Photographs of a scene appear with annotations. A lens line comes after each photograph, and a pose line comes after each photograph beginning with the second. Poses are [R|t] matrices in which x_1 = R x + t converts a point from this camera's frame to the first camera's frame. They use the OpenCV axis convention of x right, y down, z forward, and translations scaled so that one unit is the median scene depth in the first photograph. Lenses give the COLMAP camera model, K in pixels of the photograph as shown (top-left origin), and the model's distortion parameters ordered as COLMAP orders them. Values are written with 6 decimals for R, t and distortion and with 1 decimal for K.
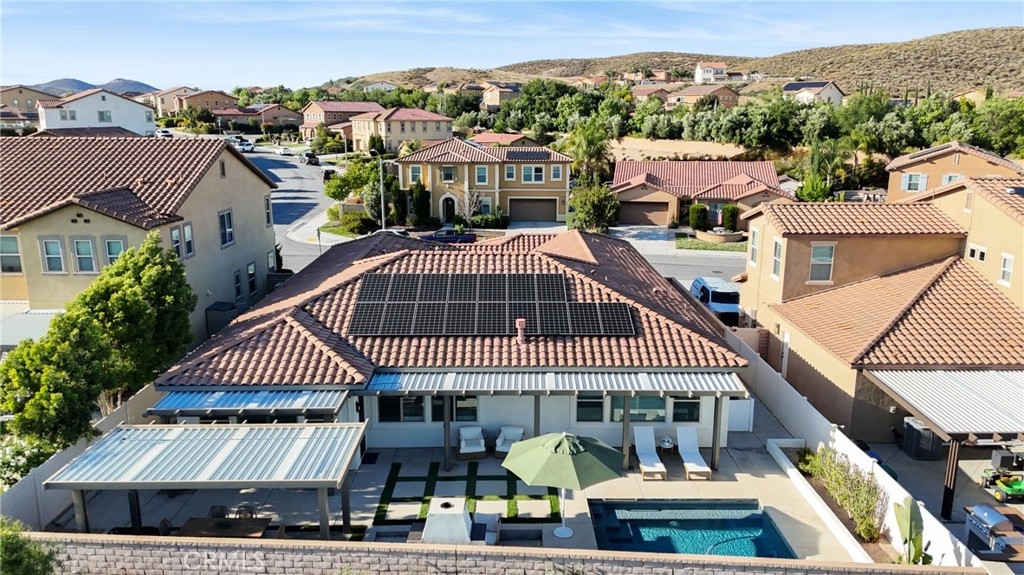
lens RADIAL K [[750.4, 0, 513.4], [0, 750.4, 284.4], [0, 0, 1]] dist [0.100265, -0.127128]
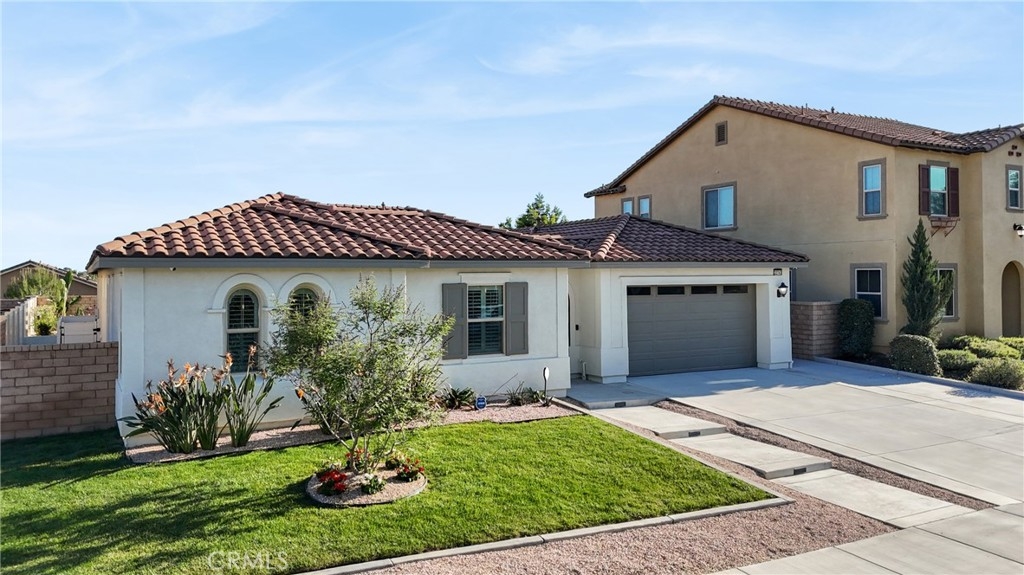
lens RADIAL K [[766.8, 0, 515.0], [0, 766.8, 270.8], [0, 0, 1]] dist [0.096469, -0.121172]
pose [[-0.880761, 0.004126, -0.473544, 0.095733], [-0.096238, 0.977536, 0.187515, -0.069390], [0.463680, 0.210729, -0.860578, 0.795959]]
